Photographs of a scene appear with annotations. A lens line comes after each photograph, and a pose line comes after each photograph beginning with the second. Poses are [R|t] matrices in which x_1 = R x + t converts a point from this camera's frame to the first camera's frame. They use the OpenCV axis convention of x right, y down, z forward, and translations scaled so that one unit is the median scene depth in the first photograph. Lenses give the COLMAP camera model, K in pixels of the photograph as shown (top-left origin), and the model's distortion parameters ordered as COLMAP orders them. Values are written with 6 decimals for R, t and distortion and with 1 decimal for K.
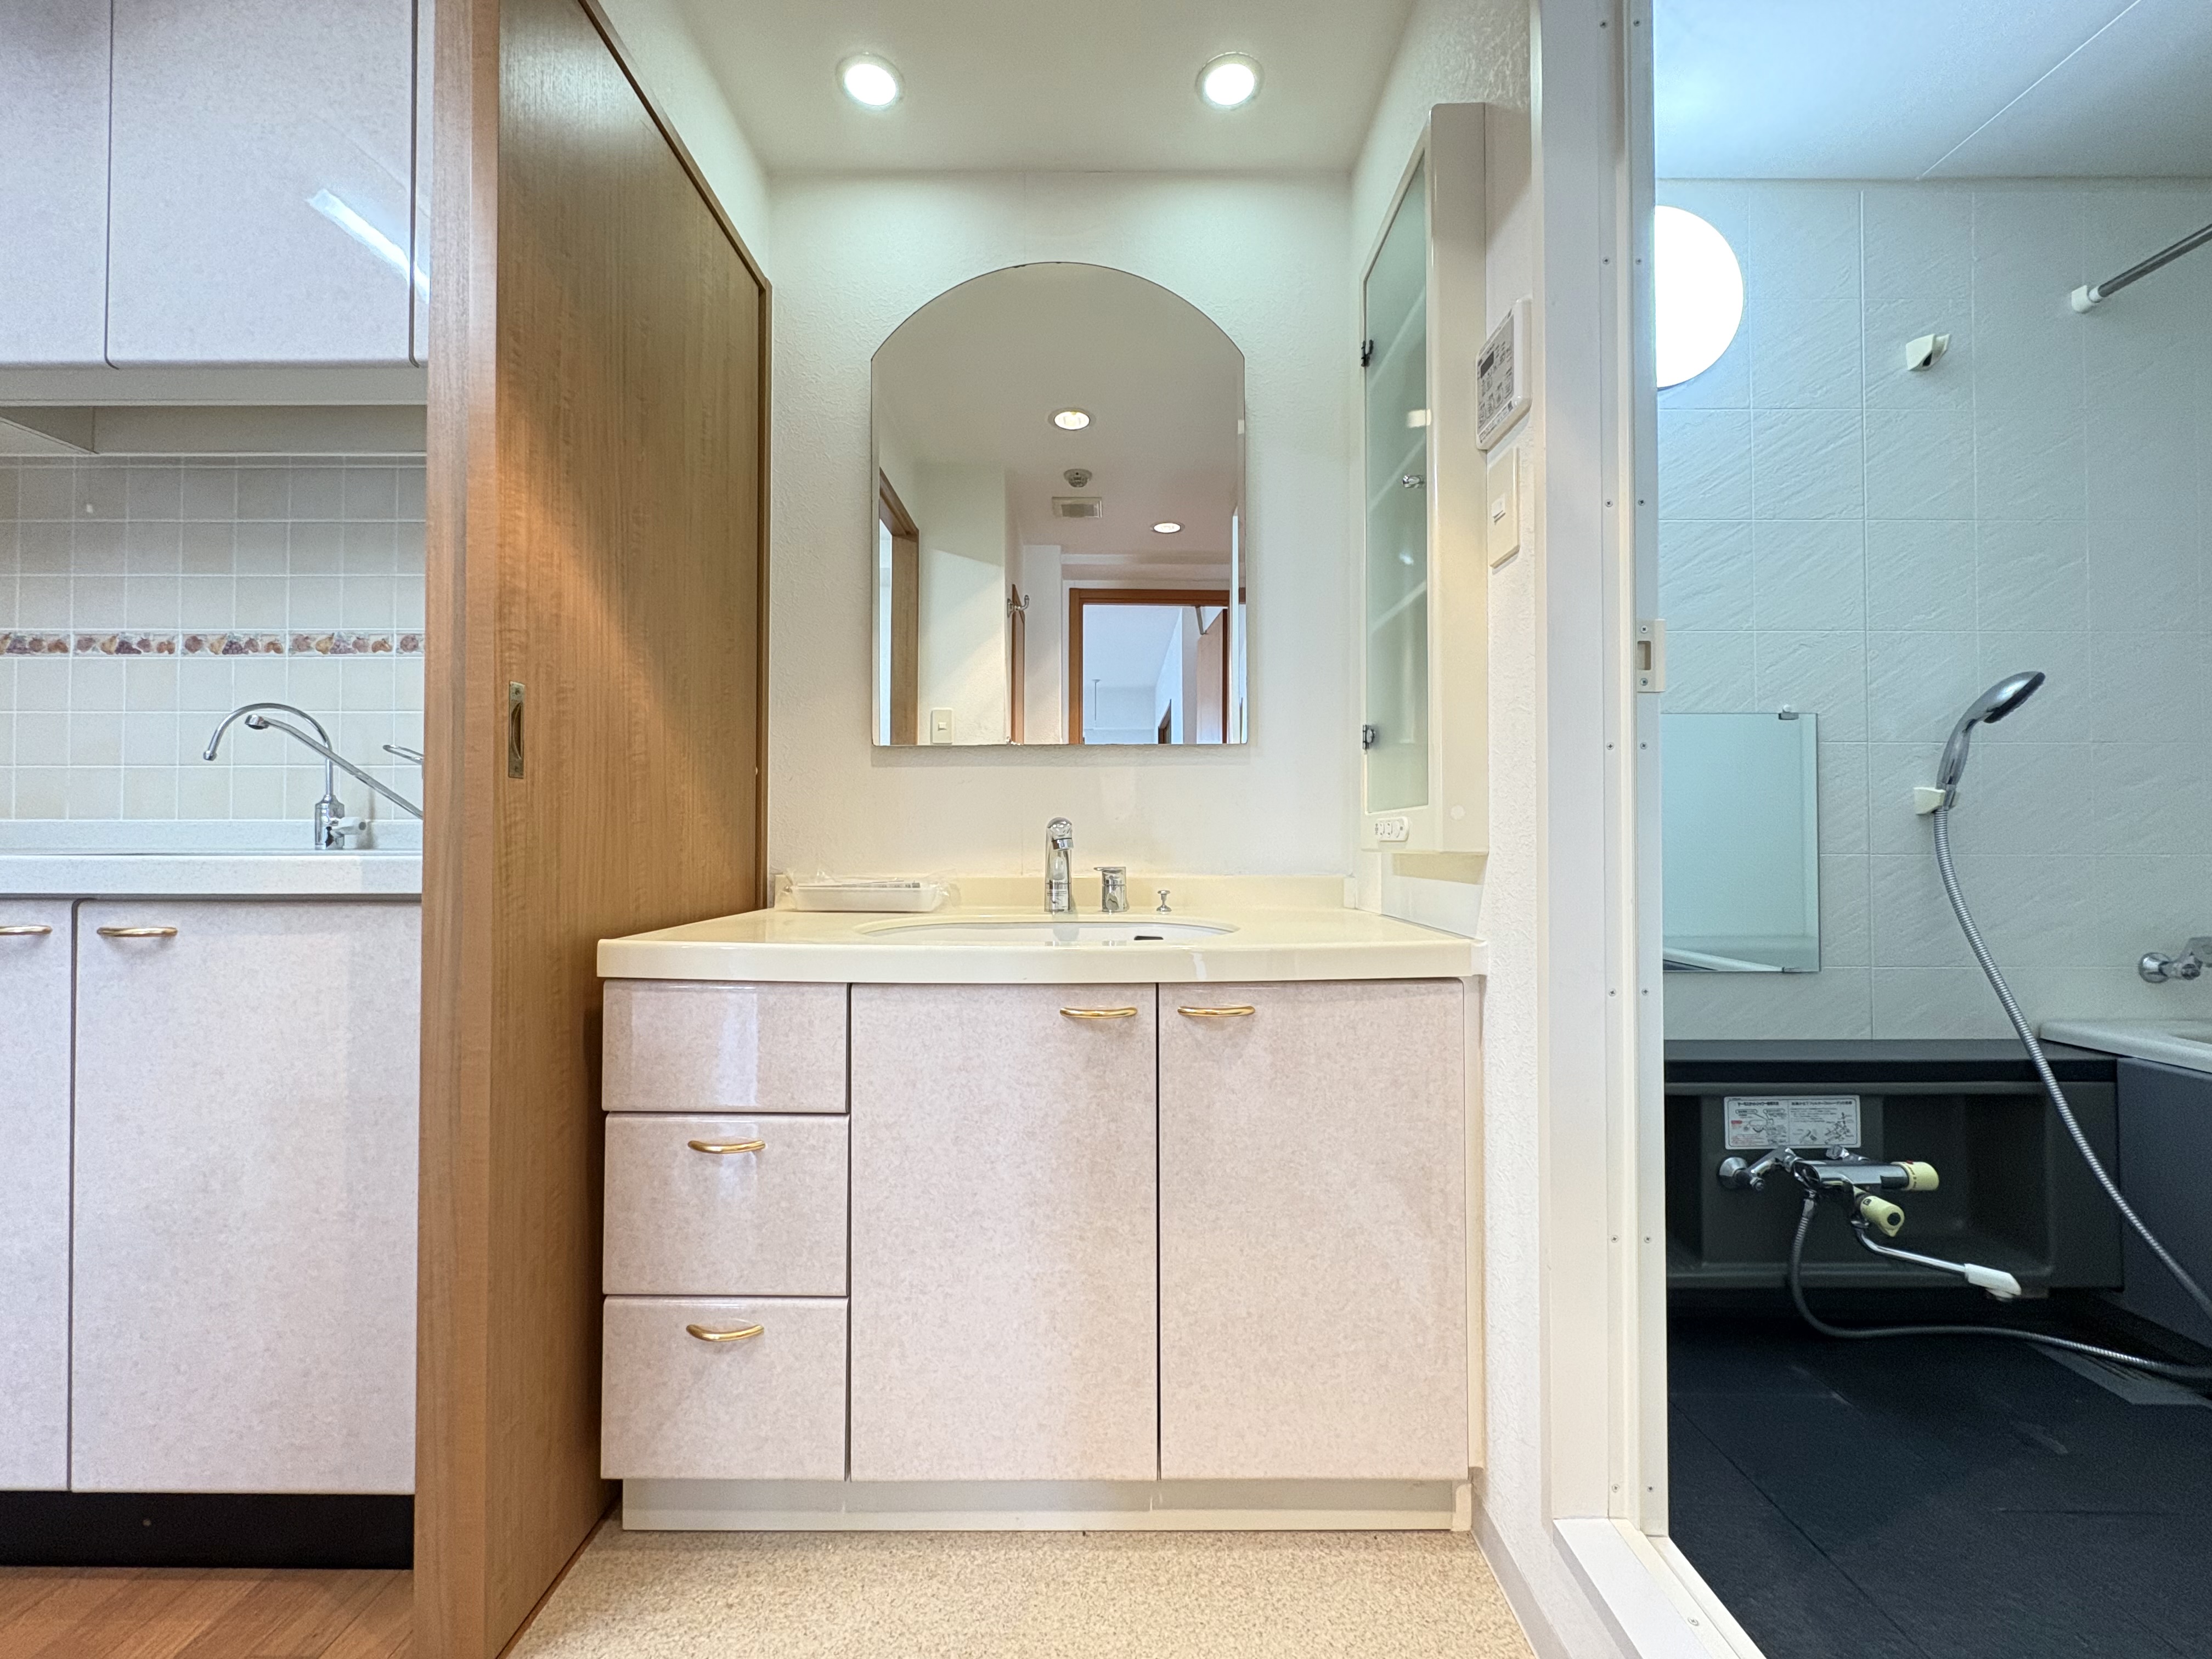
lens RADIAL K [[887.0, 0, 1110.2], [0, 887.0, 829.1], [0, 0, 1]] dist [0.006744, -0.000363]
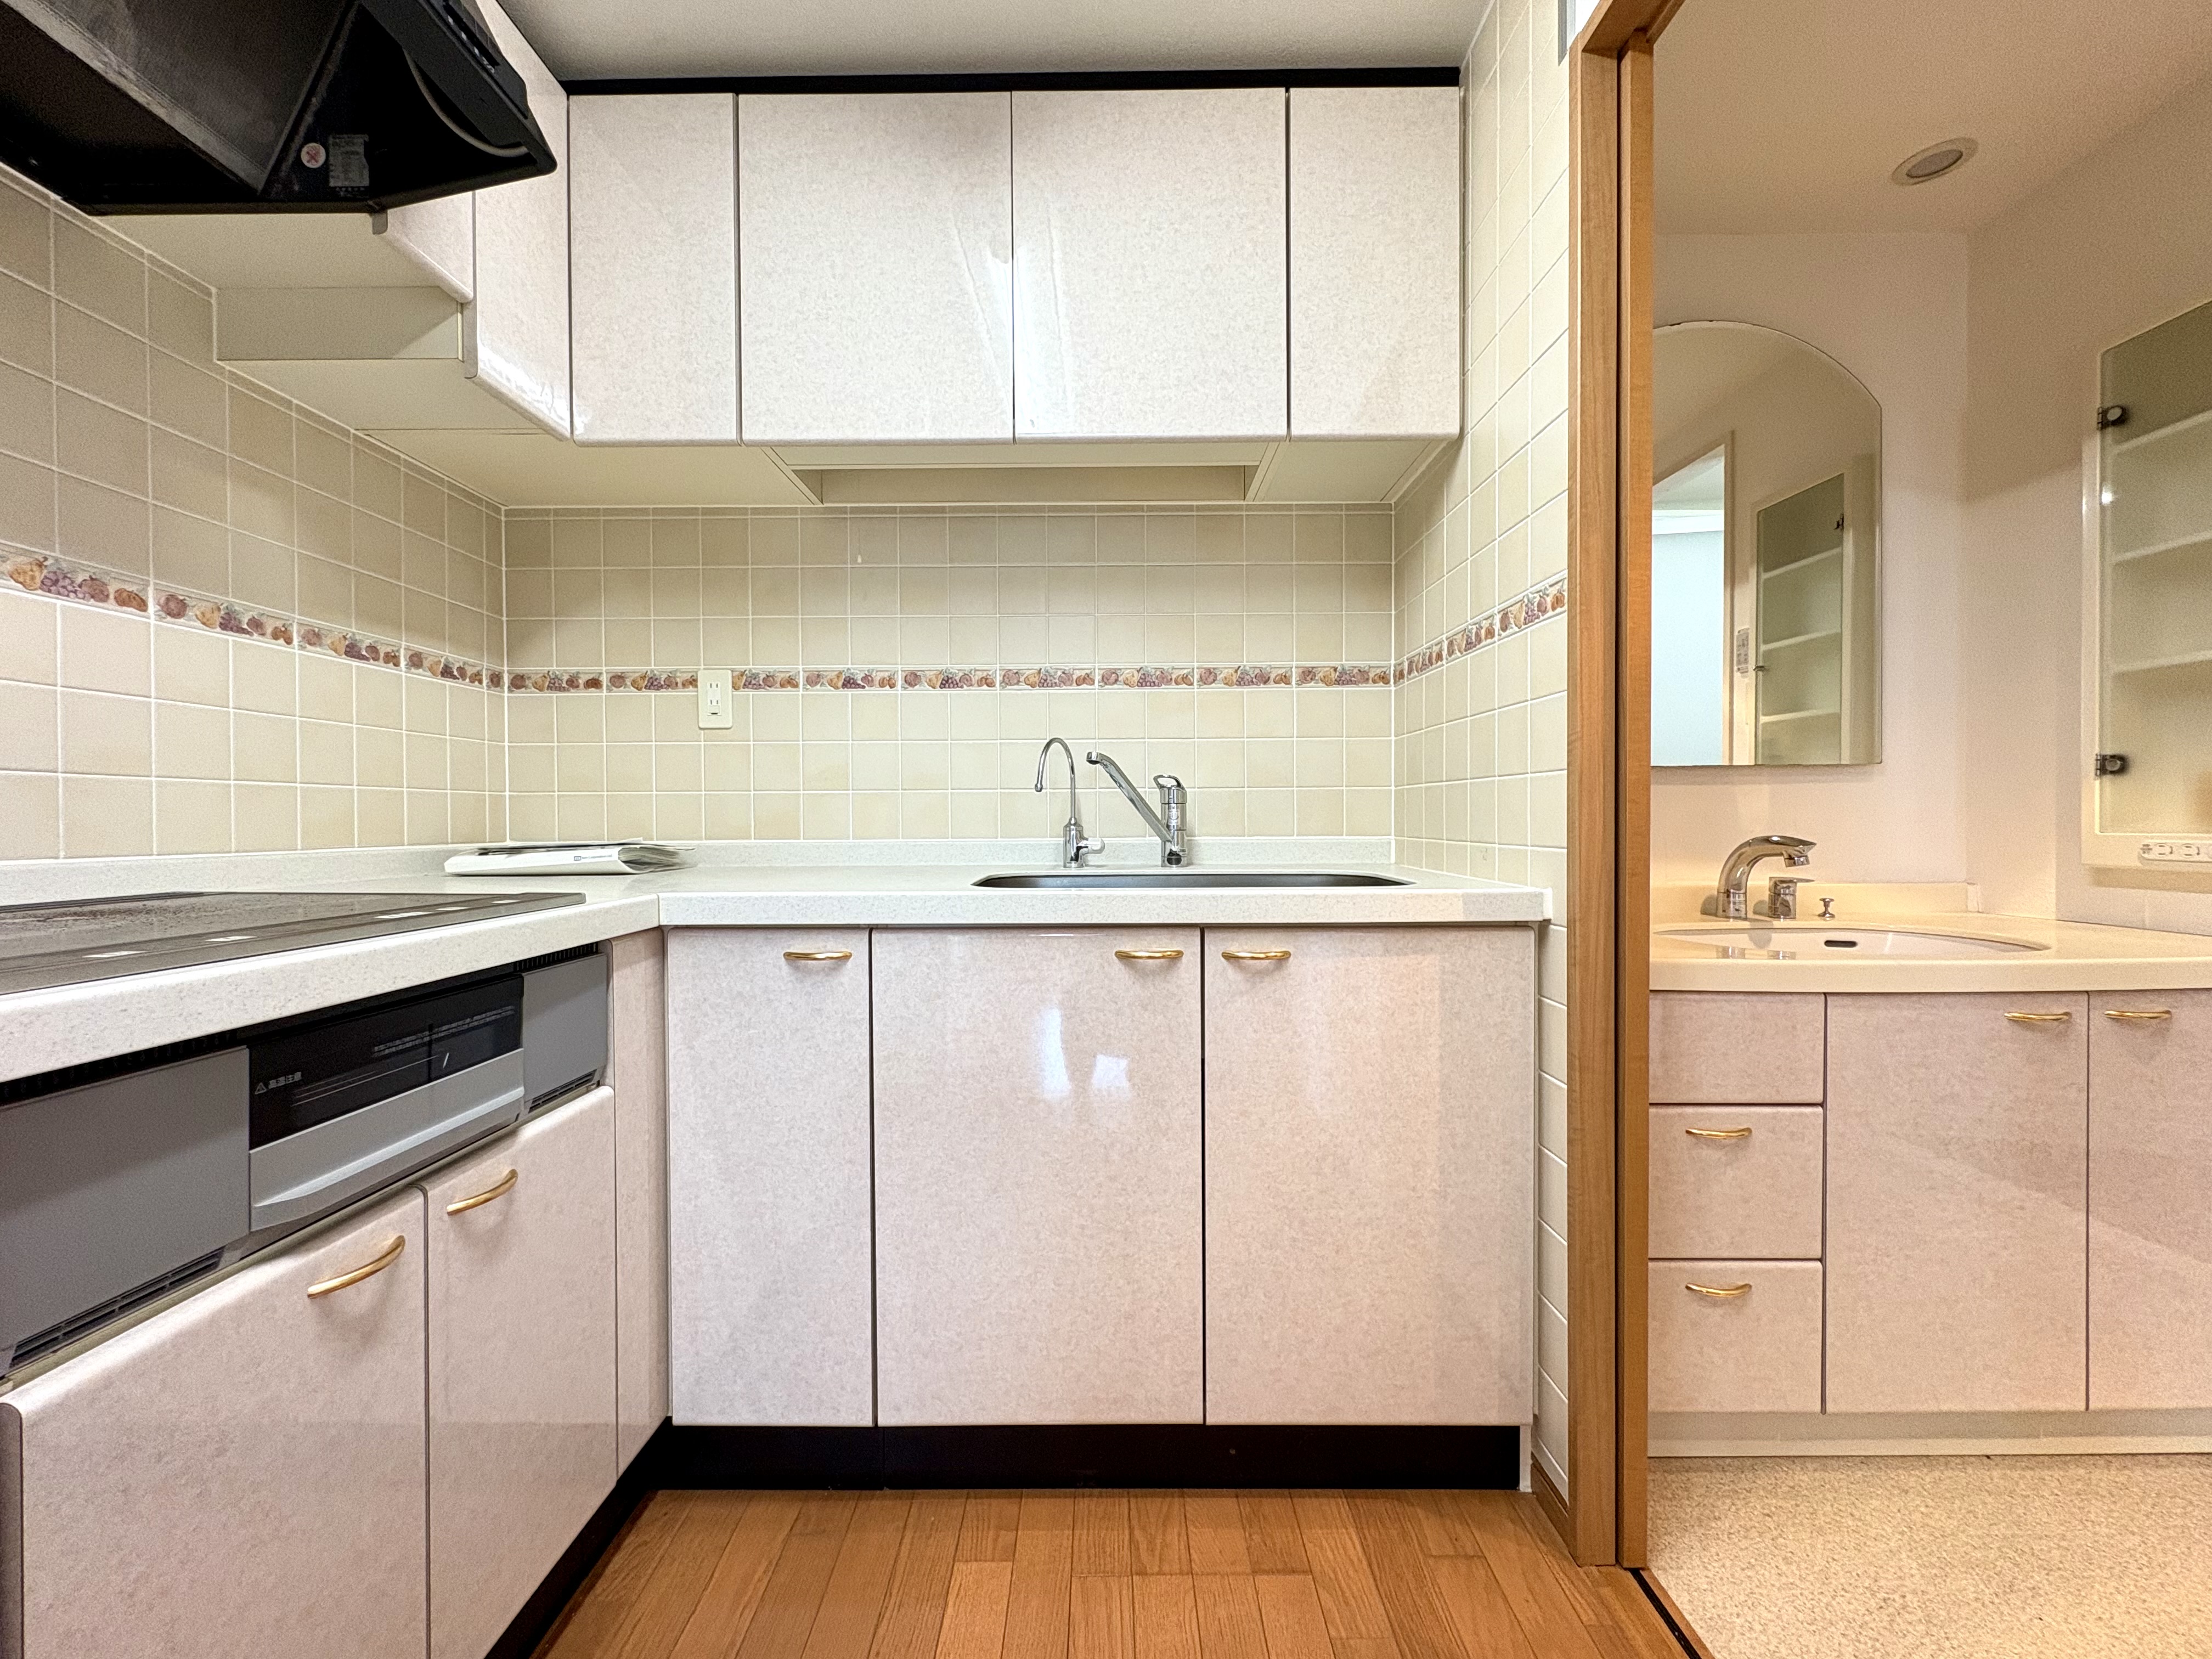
lens RADIAL K [[887.0, 0, 1104.5], [0, 887.0, 829.8], [0, 0, 1]] dist [0.006744, -0.000363]
pose [[0.999899, -0.007880, 0.011794, -1.250064], [0.007553, 0.999593, 0.027510, -0.078893], [-0.012006, -0.027418, 0.999552, -0.148015]]
